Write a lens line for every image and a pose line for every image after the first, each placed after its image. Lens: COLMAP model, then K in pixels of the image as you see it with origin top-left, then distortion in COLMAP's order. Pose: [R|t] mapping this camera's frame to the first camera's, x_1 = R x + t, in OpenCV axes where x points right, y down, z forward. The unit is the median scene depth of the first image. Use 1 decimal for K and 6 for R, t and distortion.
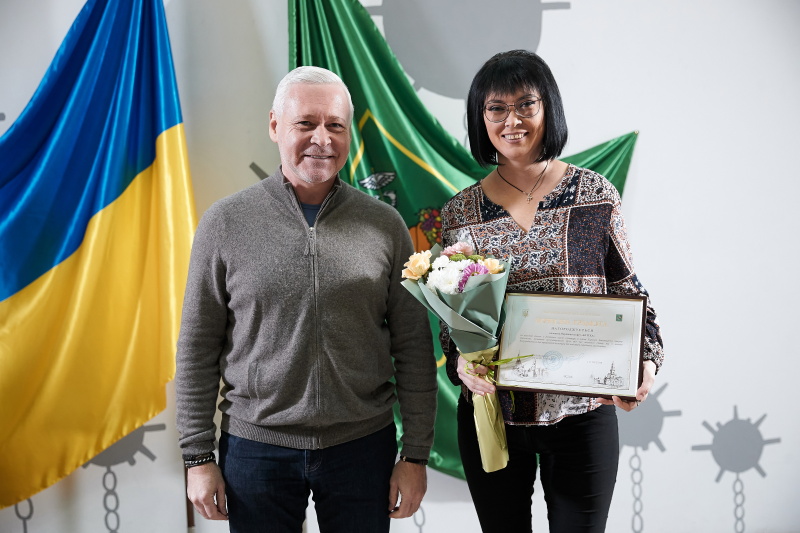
lens RADIAL K [[894.5, 0, 386.5], [0, 894.5, 265.9], [0, 0, 1]] dist [0.048693, 0.000000]
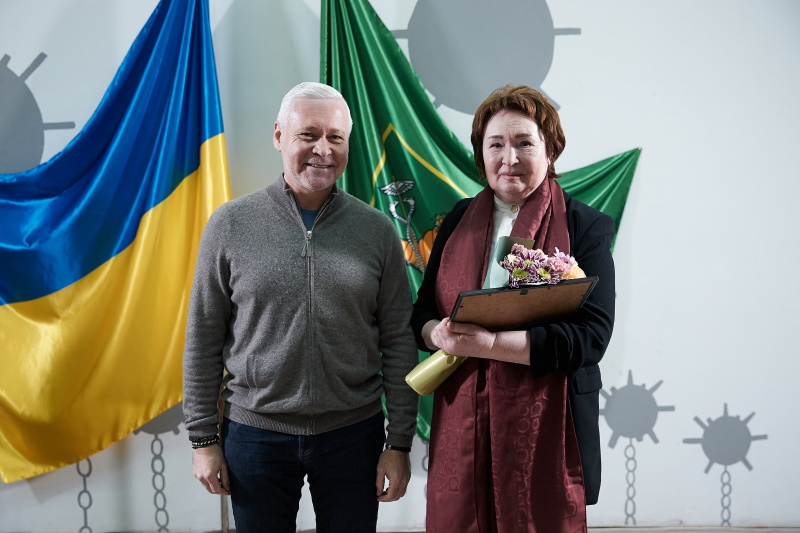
lens RADIAL K [[745.7, 0, 409.8], [0, 745.7, 261.4], [0, 0, 1]] dist [0.017812, 0.000000]
pose [[0.997000, 0.028924, -0.071791, 0.073497], [-0.028623, 0.999577, 0.005229, -0.009799], [0.071912, -0.003159, 0.997406, 0.083688]]
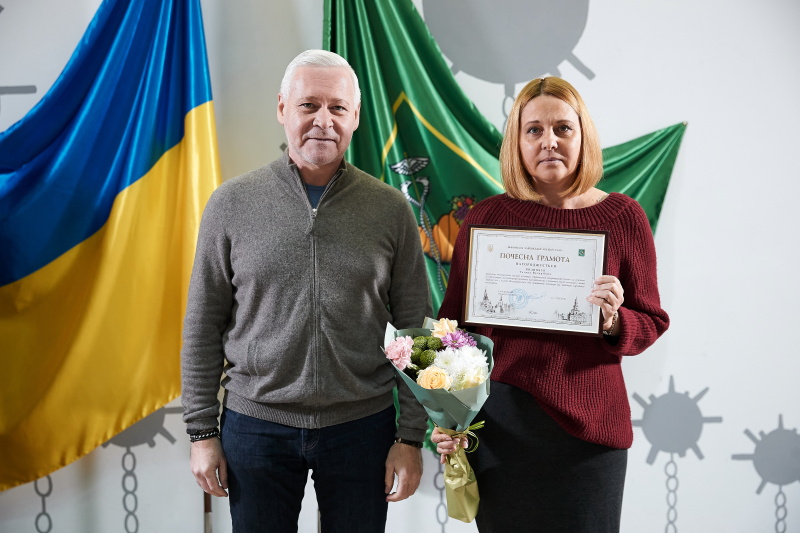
lens RADIAL K [[951.6, 0, 389.1], [0, 951.6, 268.8], [0, 0, 1]] dist [0.058874, 0.000000]
pose [[0.998024, 0.035878, -0.051580, 0.024486], [-0.035221, 0.999287, 0.013599, 0.002899], [0.052031, -0.011756, 0.998576, -0.030970]]
